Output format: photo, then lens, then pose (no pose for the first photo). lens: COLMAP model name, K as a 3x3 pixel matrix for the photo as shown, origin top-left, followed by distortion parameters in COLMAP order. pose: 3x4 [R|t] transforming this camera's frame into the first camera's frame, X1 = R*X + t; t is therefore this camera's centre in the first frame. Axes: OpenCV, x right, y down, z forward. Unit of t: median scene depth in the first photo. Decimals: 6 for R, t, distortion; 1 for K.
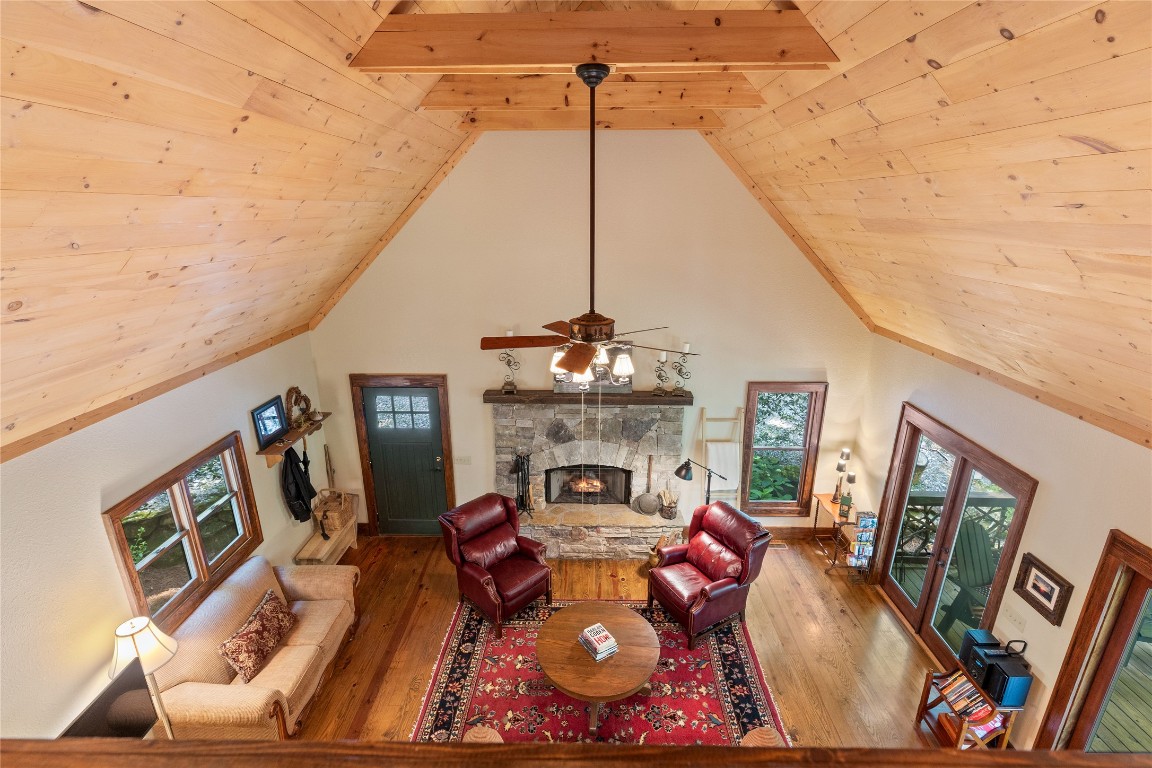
lens RADIAL K [[548.3, 0, 578.7], [0, 548.3, 399.3], [0, 0, 1]] dist [0.003500, 0.000398]
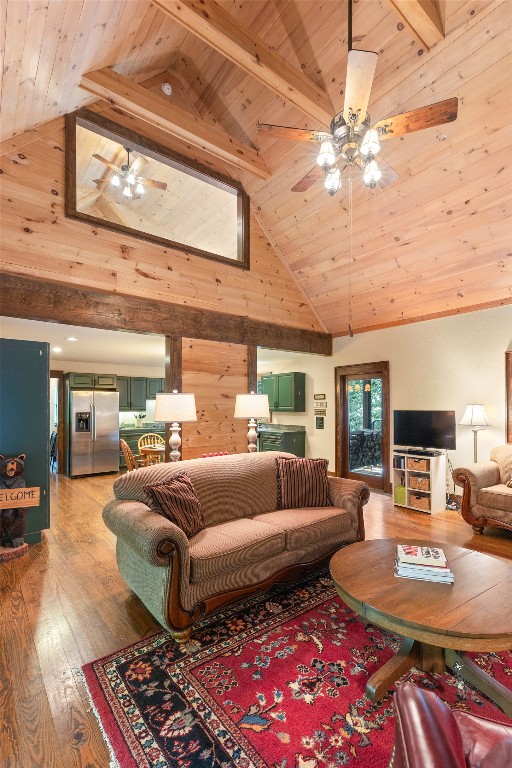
lens RADIAL K [[357.6, 0, 261.8], [0, 357.6, 403.9], [0, 0, 1]] dist [0.000499, 0.000065]
pose [[-0.773695, -0.002463, -0.633553, 0.340988], [-0.205326, 0.946996, 0.247062, 0.143437], [0.599364, 0.321235, -0.733193, 0.847761]]
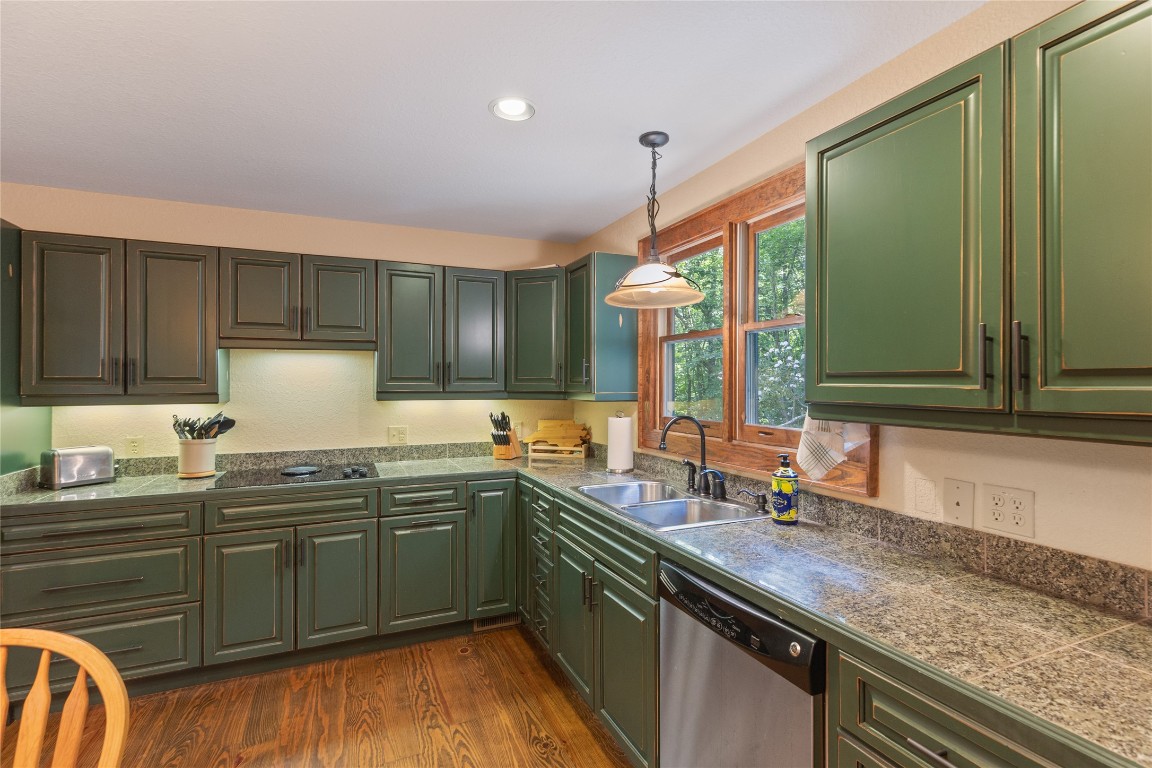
lens RADIAL K [[543.2, 0, 581.6], [0, 543.2, 378.4], [0, 0, 1]] dist [0.003610, 0.000513]
pose [[-0.906917, -0.001772, -0.421307, -0.267123], [-0.136261, 0.947480, 0.289335, 0.407963], [0.398667, 0.319810, -0.859527, 0.090622]]
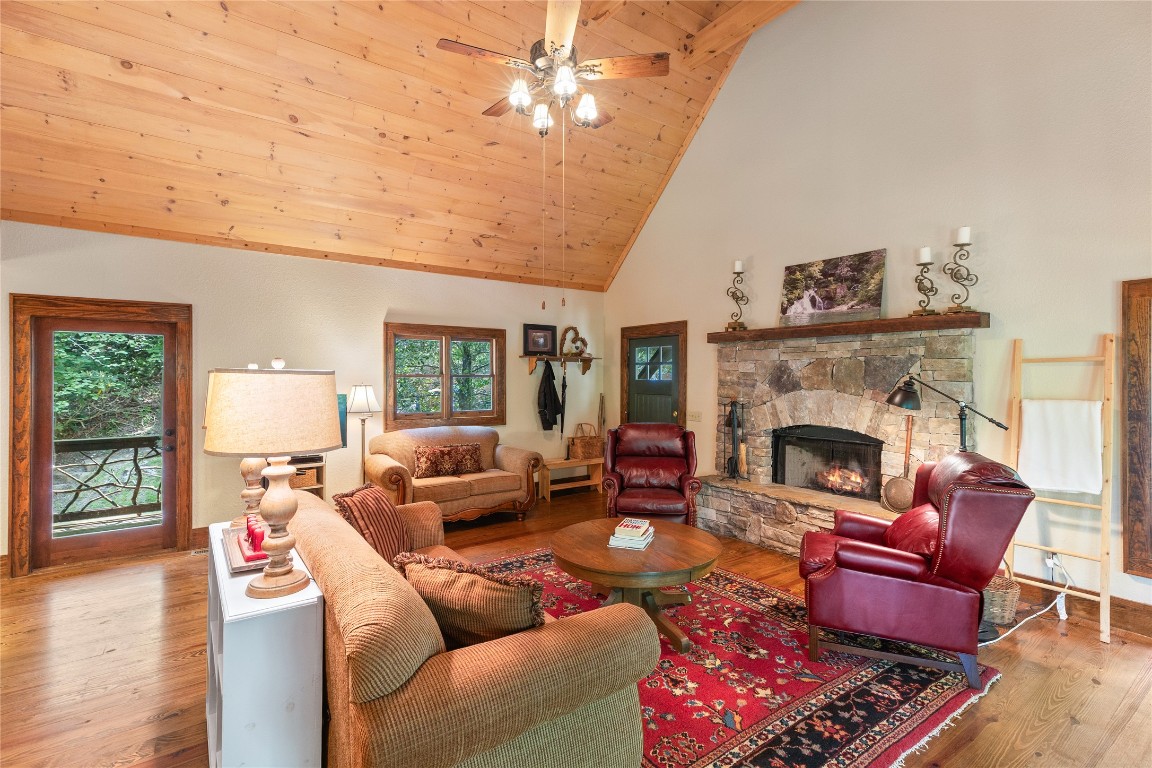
lens RADIAL K [[525.6, 0, 574.8], [0, 525.6, 380.2], [0, 0, 1]] dist [0.001800, 0.000304]
pose [[0.591220, 0.004507, -0.806498, 0.415386], [-0.265043, 0.945530, -0.189011, 0.297262], [0.761716, 0.325503, 0.560211, 0.356971]]
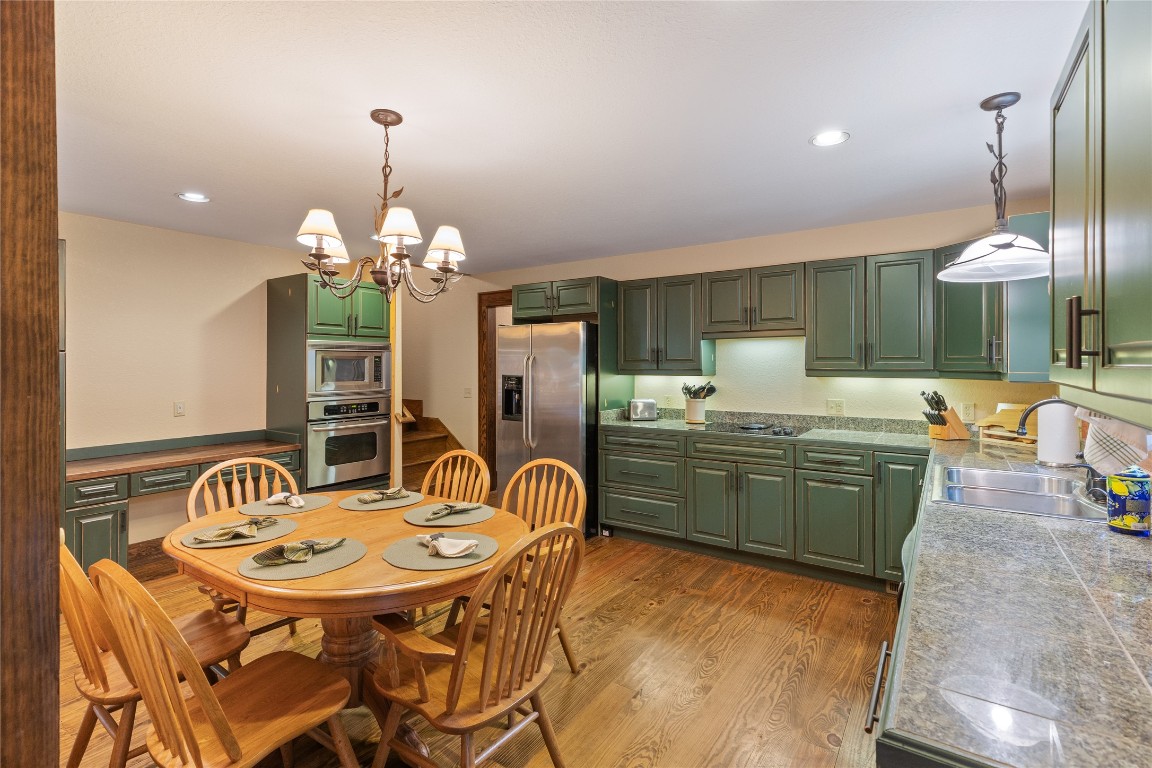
lens RADIAL K [[536.5, 0, 575.3], [0, 536.5, 361.1], [0, 0, 1]] dist [0.000499, 0.000065]
pose [[-0.833247, 0.005338, 0.552875, -0.426300], [0.184361, 0.945409, 0.268726, 0.369834], [-0.521258, 0.325844, -0.788743, 0.202036]]
